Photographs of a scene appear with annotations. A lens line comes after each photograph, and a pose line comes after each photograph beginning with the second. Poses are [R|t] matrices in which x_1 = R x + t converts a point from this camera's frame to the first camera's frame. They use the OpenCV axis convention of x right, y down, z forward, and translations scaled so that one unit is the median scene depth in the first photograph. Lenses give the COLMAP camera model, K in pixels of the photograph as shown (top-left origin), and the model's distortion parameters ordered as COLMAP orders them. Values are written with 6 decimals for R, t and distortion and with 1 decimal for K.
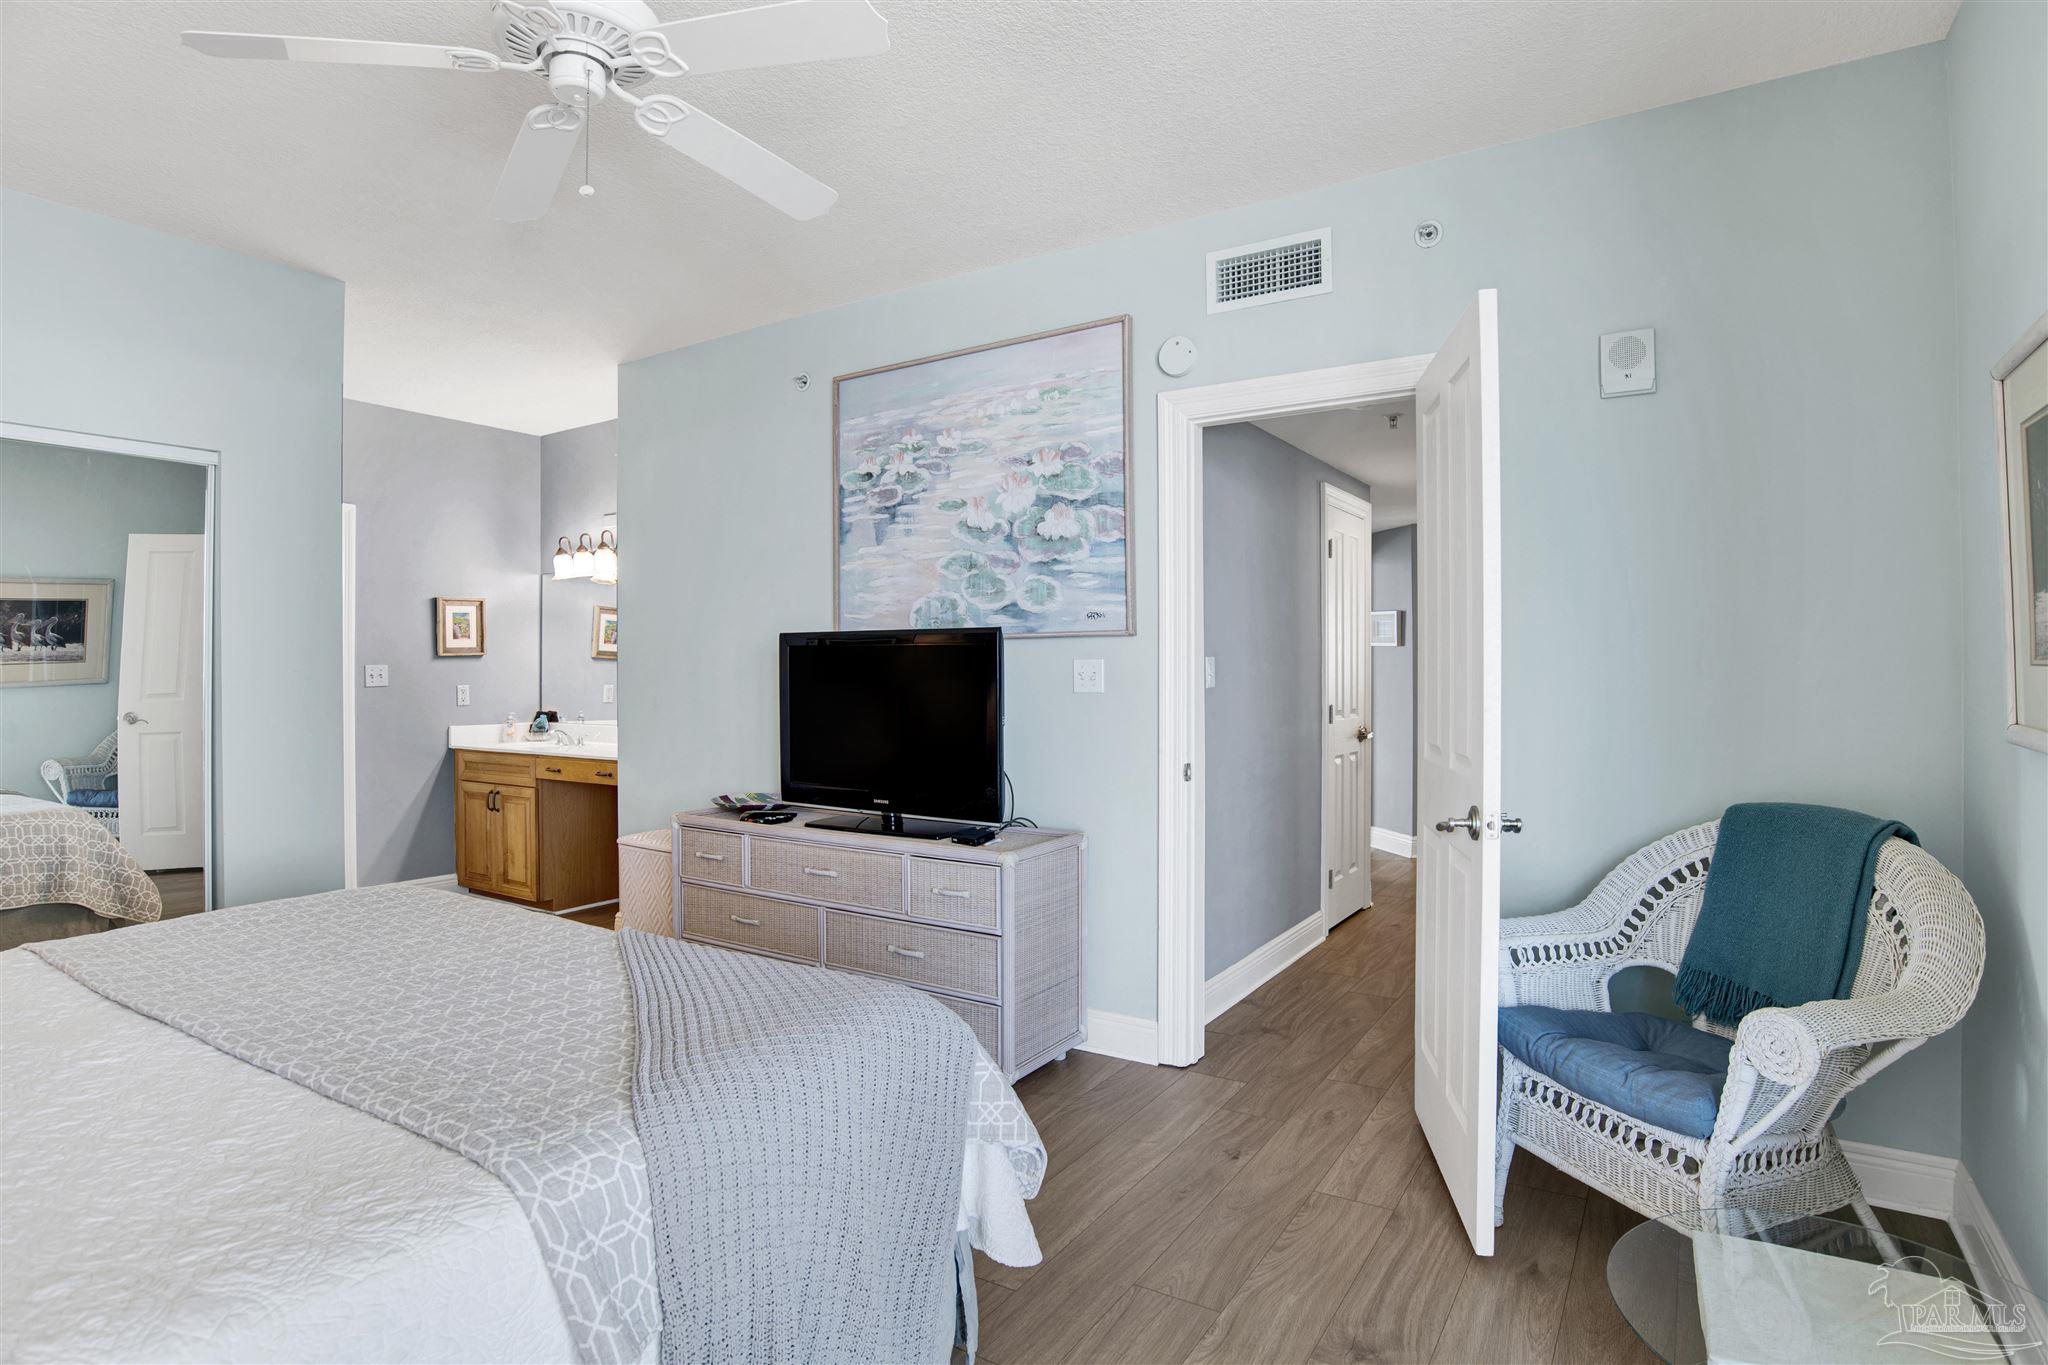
lens RADIAL K [[1071.8, 0, 1039.7], [0, 1071.8, 675.3], [0, 0, 1]] dist [-0.078694, 0.025253]
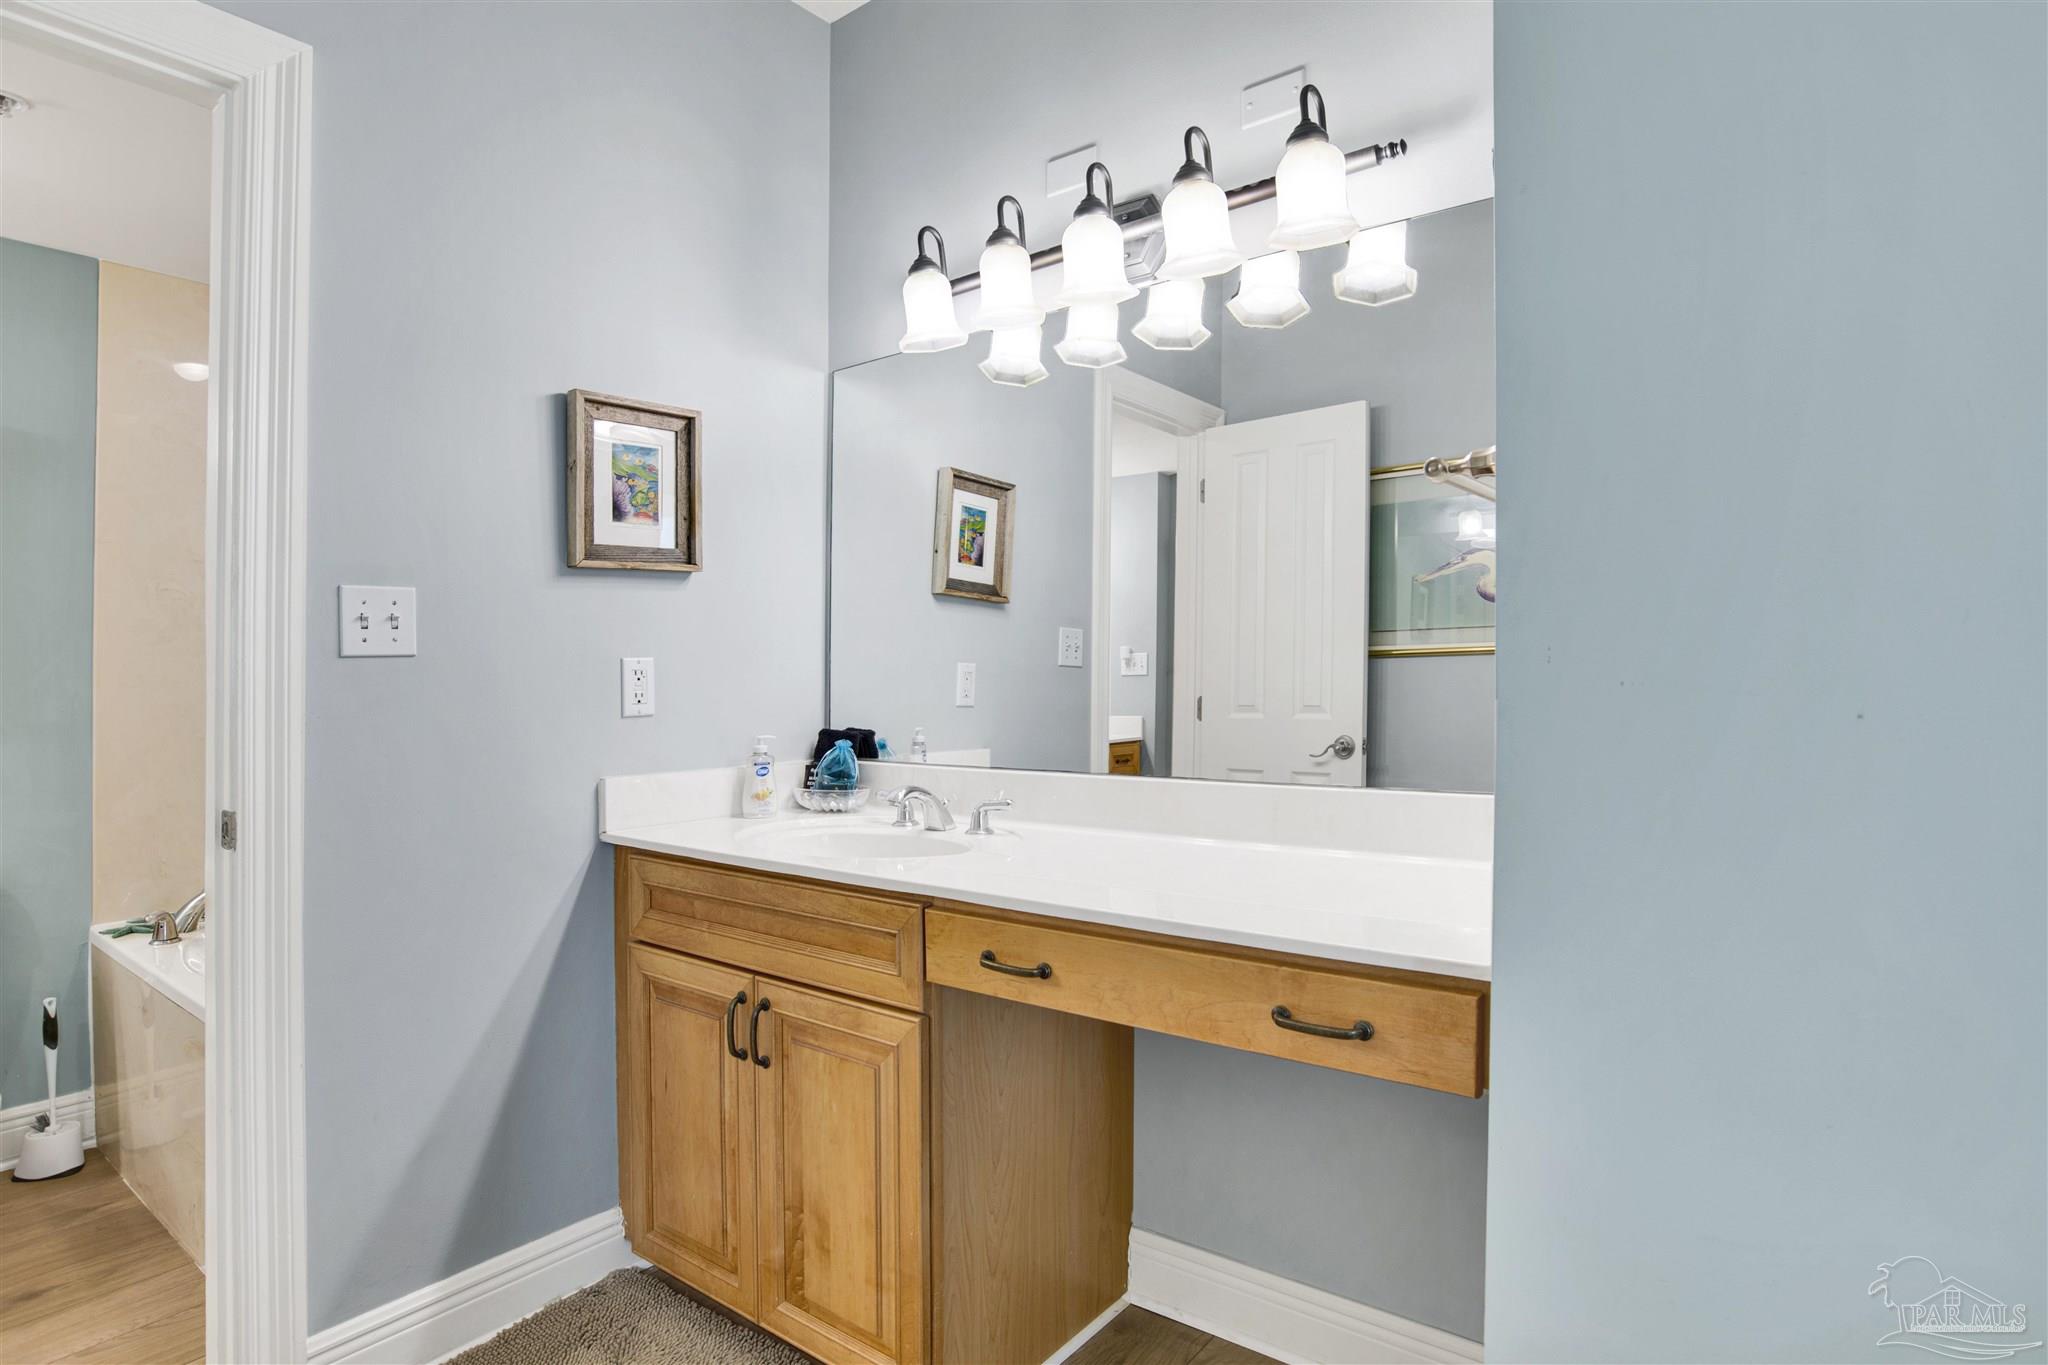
lens RADIAL K [[1071.8, 0, 1039.7], [0, 1071.8, 675.3], [0, 0, 1]] dist [-0.078694, 0.025253]
pose [[0.996091, -0.001622, -0.088317, -0.391293], [0.001497, 0.999998, -0.001486, 0.016590], [0.088319, 0.001348, 0.996091, 0.670402]]
